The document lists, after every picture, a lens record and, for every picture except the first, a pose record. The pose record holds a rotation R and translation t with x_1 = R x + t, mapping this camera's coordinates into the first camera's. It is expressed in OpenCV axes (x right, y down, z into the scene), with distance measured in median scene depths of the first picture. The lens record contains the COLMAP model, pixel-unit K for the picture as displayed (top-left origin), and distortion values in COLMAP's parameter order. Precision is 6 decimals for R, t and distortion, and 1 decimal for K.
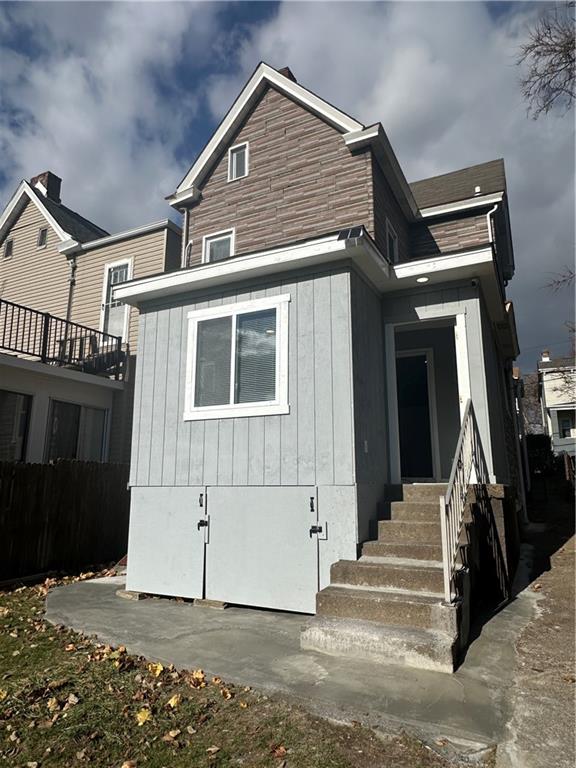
lens RADIAL K [[501.5, 0, 286.3], [0, 501.5, 382.5], [0, 0, 1]] dist [-0.008007, 0.000874]
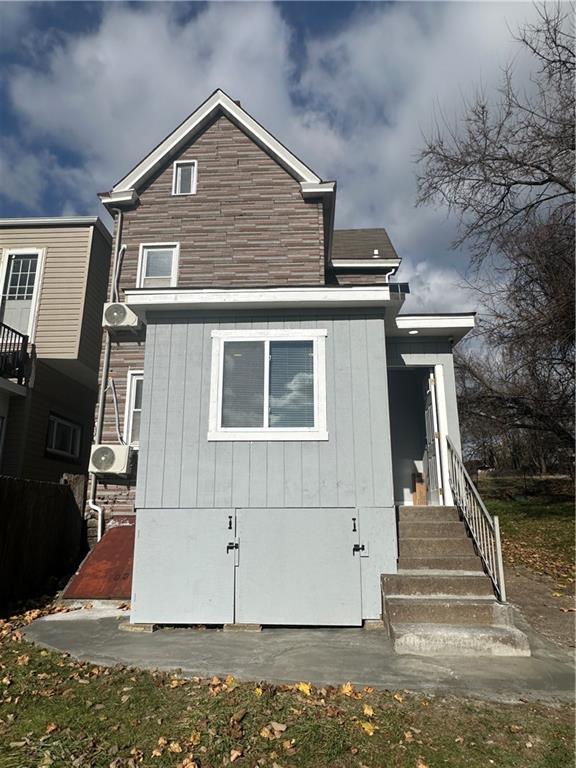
lens RADIAL K [[501.5, 0, 280.6], [0, 501.5, 383.0], [0, 0, 1]] dist [-0.008007, 0.000874]
pose [[0.912338, 0.099061, 0.397274, -0.477015], [-0.082671, 0.994875, -0.058220, 0.009462], [-0.401005, 0.020273, 0.915852, 0.044102]]
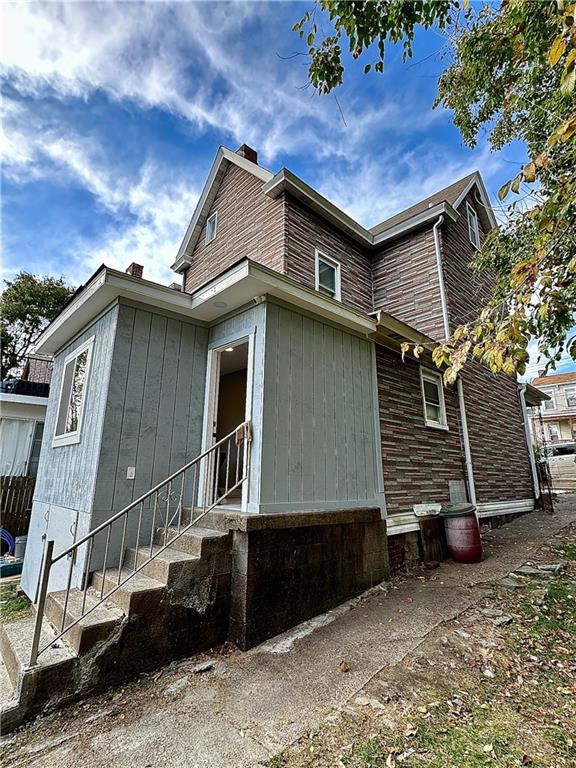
lens RADIAL K [[378.1, 0, 289.7], [0, 378.1, 383.6], [0, 0, 1]] dist [0.001716, 0.000390]
pose [[0.938522, -0.072522, -0.337516, 0.647185], [0.058795, 0.996980, -0.050730, 0.001503], [0.340176, 0.027767, 0.939952, 0.337741]]
